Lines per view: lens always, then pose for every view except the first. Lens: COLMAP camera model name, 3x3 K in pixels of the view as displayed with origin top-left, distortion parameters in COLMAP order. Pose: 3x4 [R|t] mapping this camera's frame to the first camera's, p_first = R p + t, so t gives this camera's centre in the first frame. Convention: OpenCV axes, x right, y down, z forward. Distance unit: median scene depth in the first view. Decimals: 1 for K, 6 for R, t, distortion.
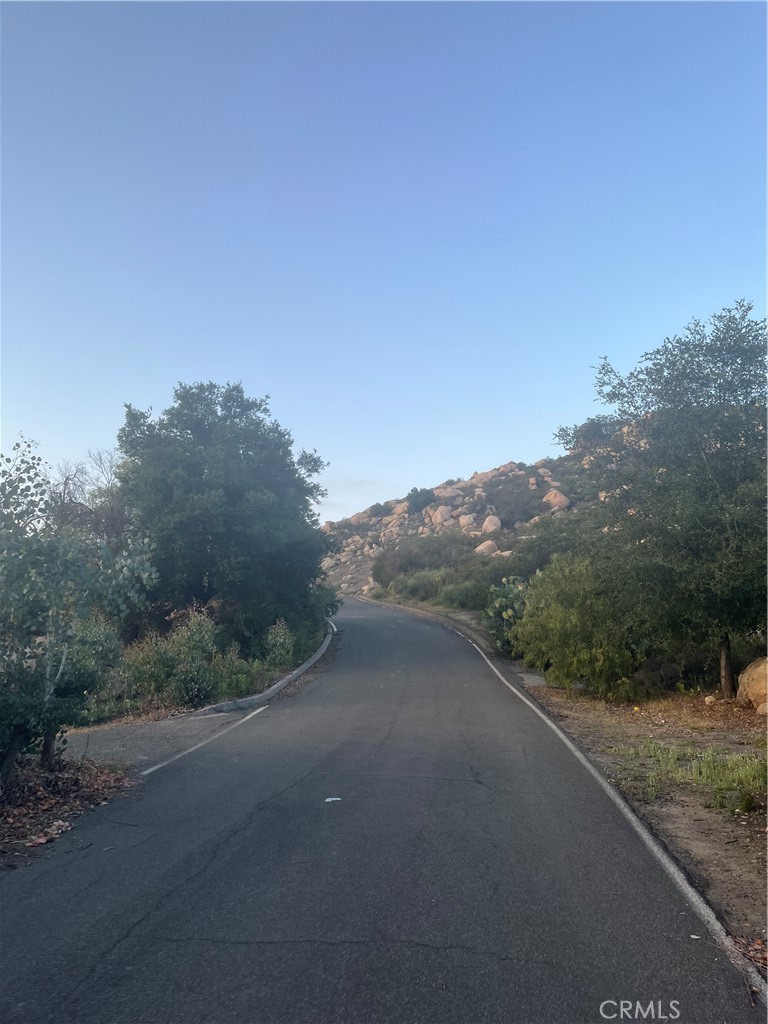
lens RADIAL K [[782.7, 0, 382.7], [0, 782.7, 505.4], [0, 0, 1]] dist [0.067056, -0.104468]
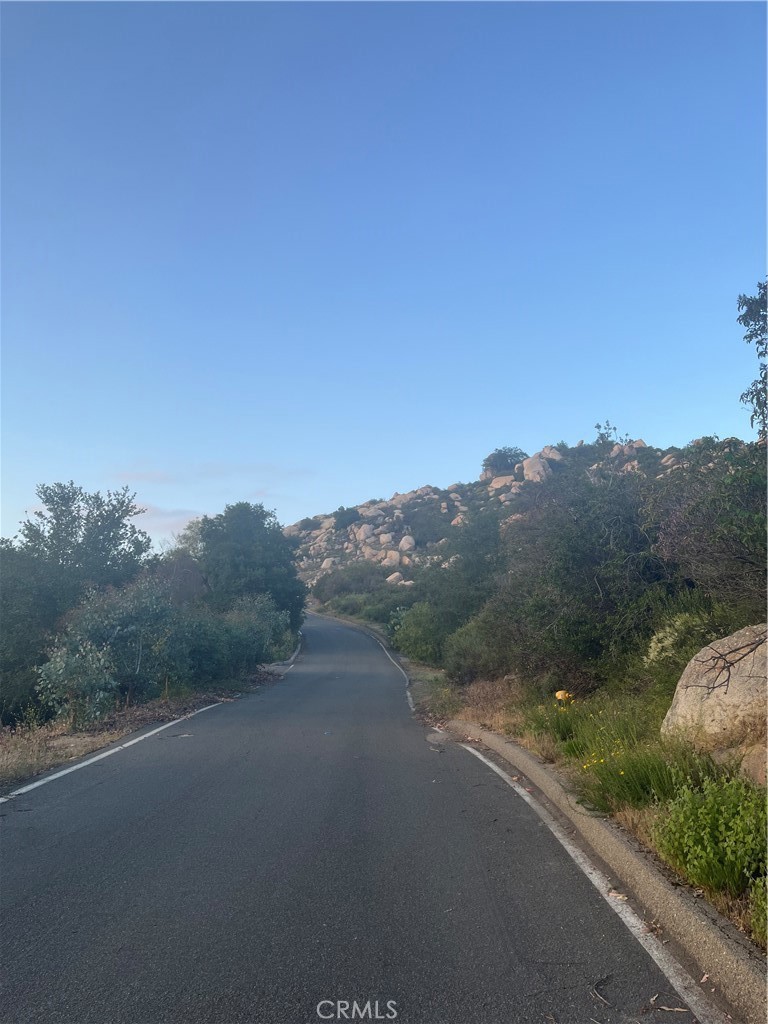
lens RADIAL K [[780.6, 0, 388.8], [0, 780.6, 516.6], [0, 0, 1]] dist [0.064560, 0.000183]
pose [[0.993603, 0.037849, 0.106399, -0.011682], [-0.039038, 0.999196, 0.009112, -0.022955], [-0.105969, -0.013208, 0.994282, -0.137380]]
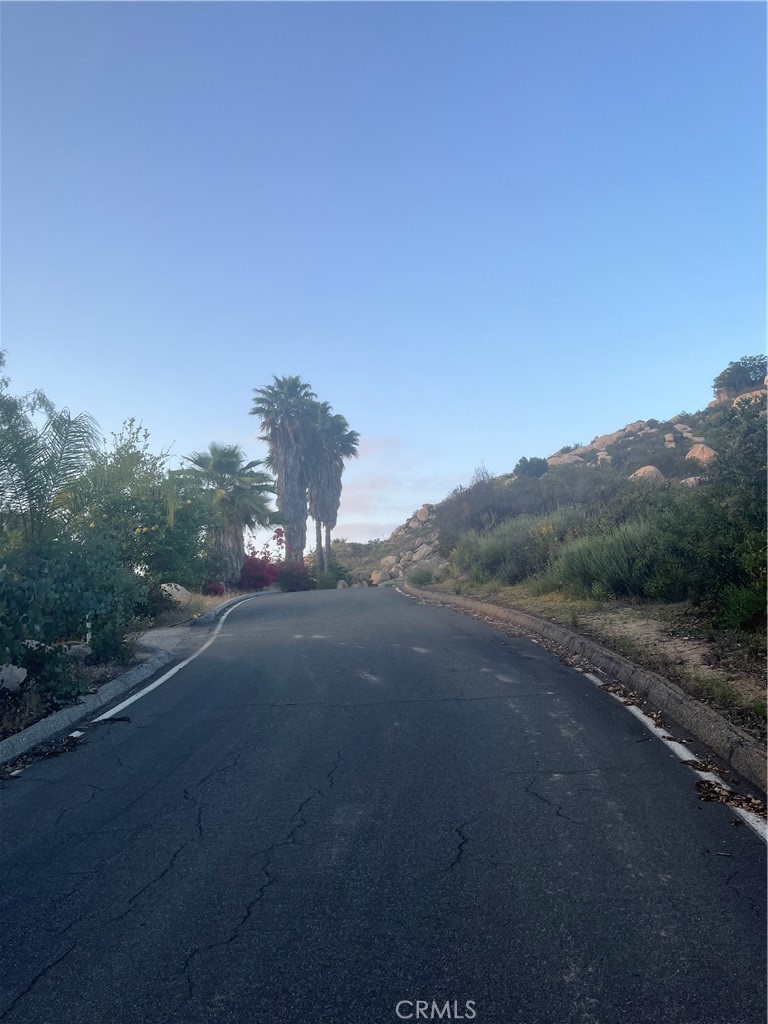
lens RADIAL K [[782.7, 0, 384.3], [0, 782.7, 503.1], [0, 0, 1]] dist [0.067056, -0.104468]
pose [[0.987571, -0.063342, -0.143845, 0.012031], [0.063892, 0.997956, -0.000795, 0.019382], [0.143601, -0.008406, 0.989600, 0.150020]]
